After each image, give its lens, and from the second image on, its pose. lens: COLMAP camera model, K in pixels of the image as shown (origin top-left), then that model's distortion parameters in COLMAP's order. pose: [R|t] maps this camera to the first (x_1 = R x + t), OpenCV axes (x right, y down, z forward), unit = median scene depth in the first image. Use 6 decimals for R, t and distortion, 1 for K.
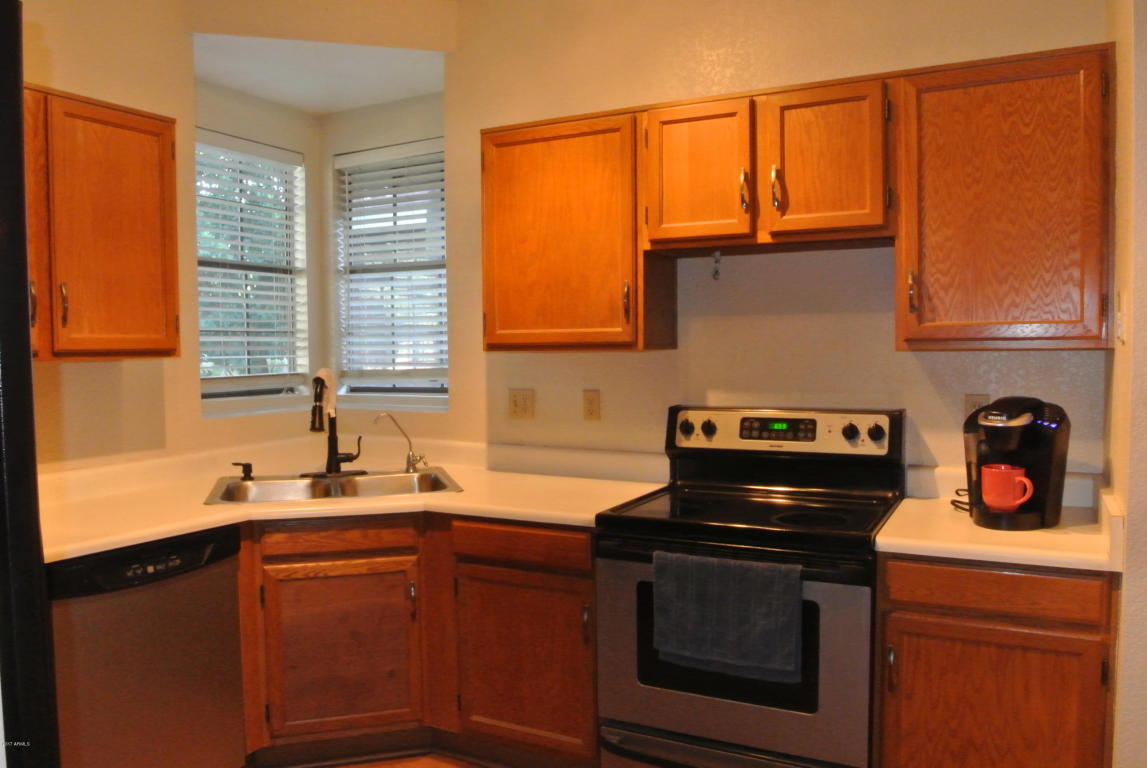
lens RADIAL K [[878.7, 0, 572.7], [0, 878.7, 384.1], [0, 0, 1]] dist [-0.083593, 0.032209]
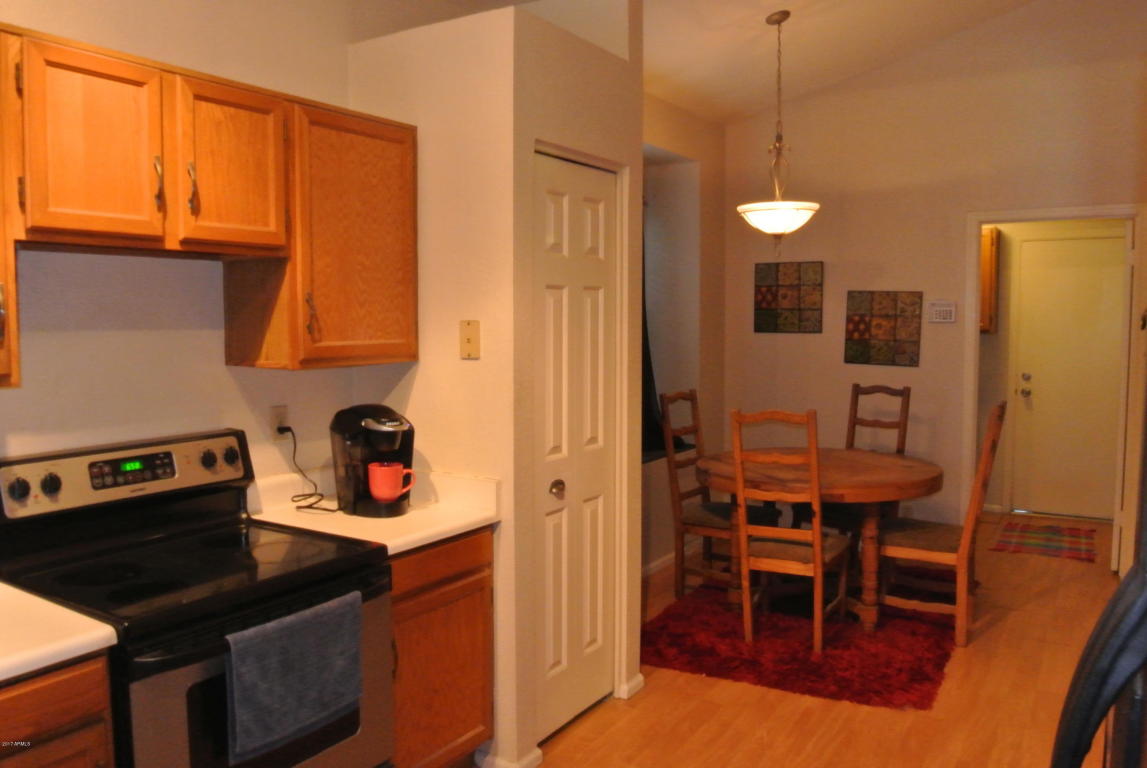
lens RADIAL K [[878.7, 0, 573.3], [0, 878.7, 381.0], [0, 0, 1]] dist [-0.083593, 0.032209]
pose [[0.091829, -0.056913, 0.994147, -0.598832], [0.047501, 0.997479, 0.052716, -0.062641], [-0.994641, 0.042382, 0.094300, 0.562589]]
